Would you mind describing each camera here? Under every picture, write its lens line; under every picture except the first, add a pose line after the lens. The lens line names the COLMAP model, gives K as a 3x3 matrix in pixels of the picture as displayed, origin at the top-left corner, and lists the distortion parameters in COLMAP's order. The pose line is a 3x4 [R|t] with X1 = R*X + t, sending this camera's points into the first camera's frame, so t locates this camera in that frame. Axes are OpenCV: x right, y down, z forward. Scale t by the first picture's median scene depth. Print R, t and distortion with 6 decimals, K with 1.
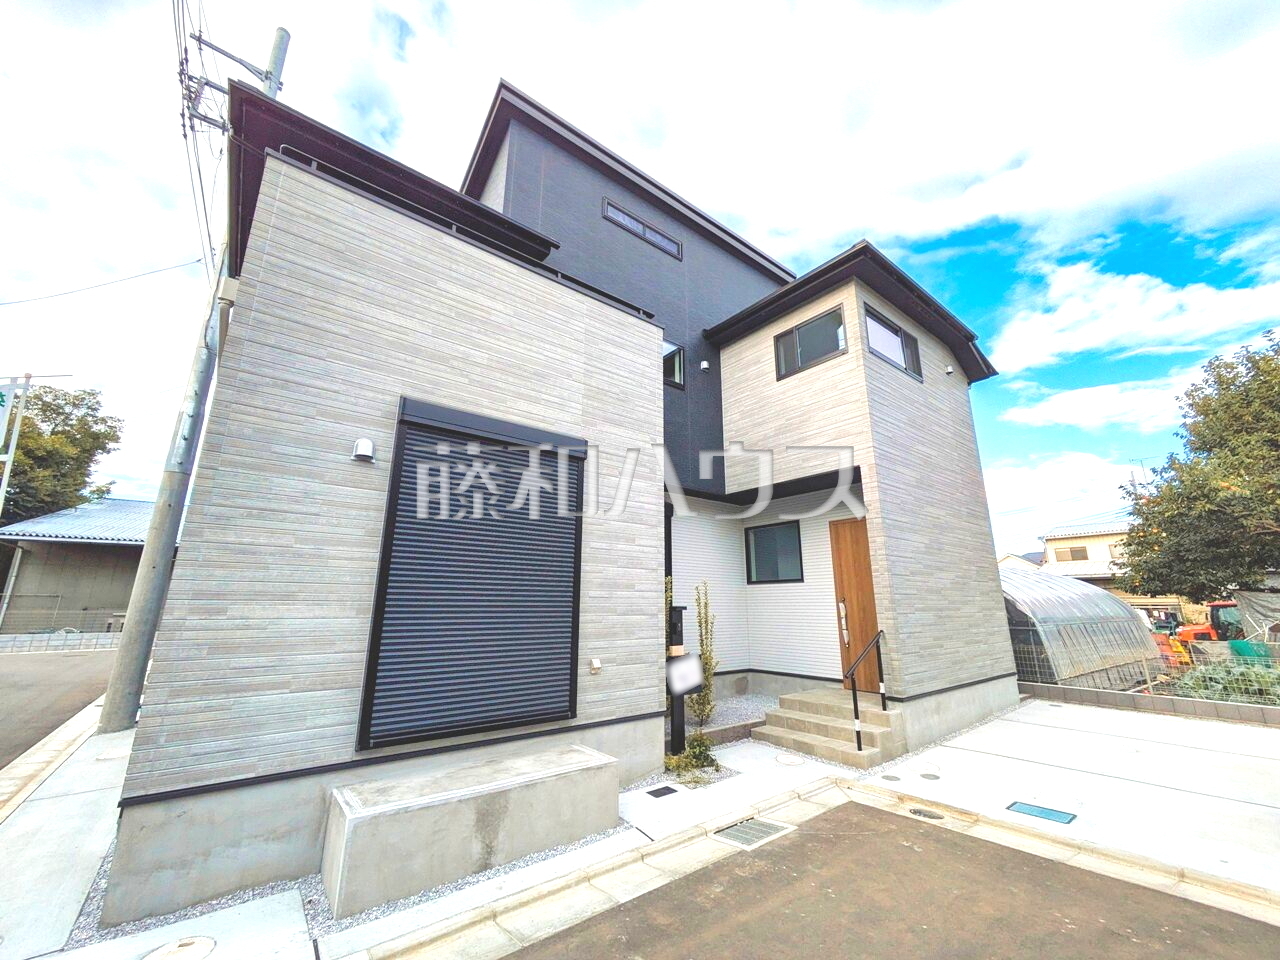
lens RADIAL K [[506.6, 0, 646.1], [0, 506.6, 477.6], [0, 0, 1]] dist [-0.003819, 0.003433]
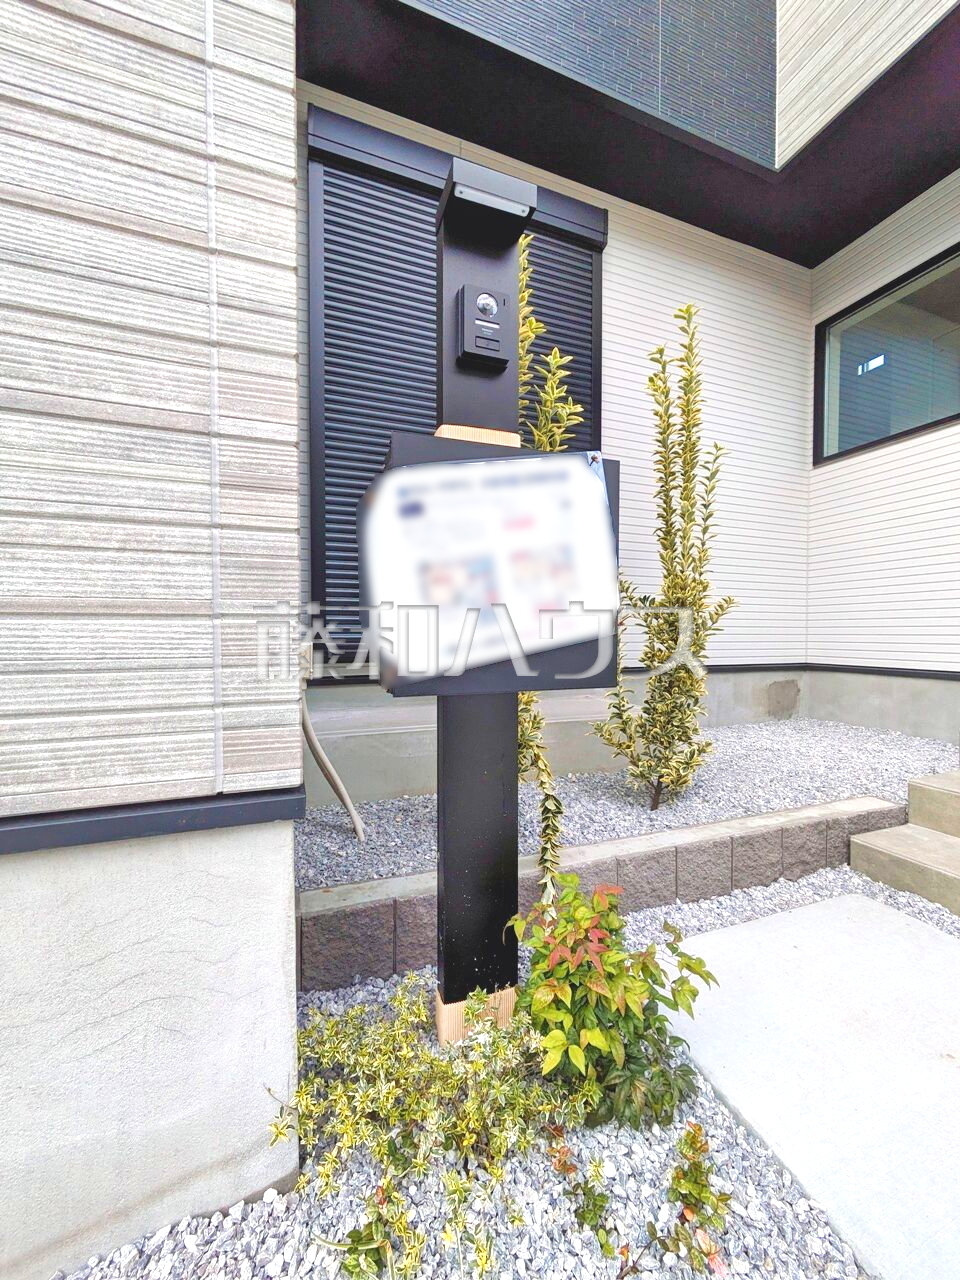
lens RADIAL K [[506.6, 0, 481.3], [0, 506.6, 645.4], [0, 0, 1]] dist [-0.003819, 0.003433]
pose [[0.953662, 0.011179, -0.300671, 0.095748], [0.070292, 0.963378, 0.258770, 0.301953], [0.292553, -0.267914, 0.917951, 0.691189]]
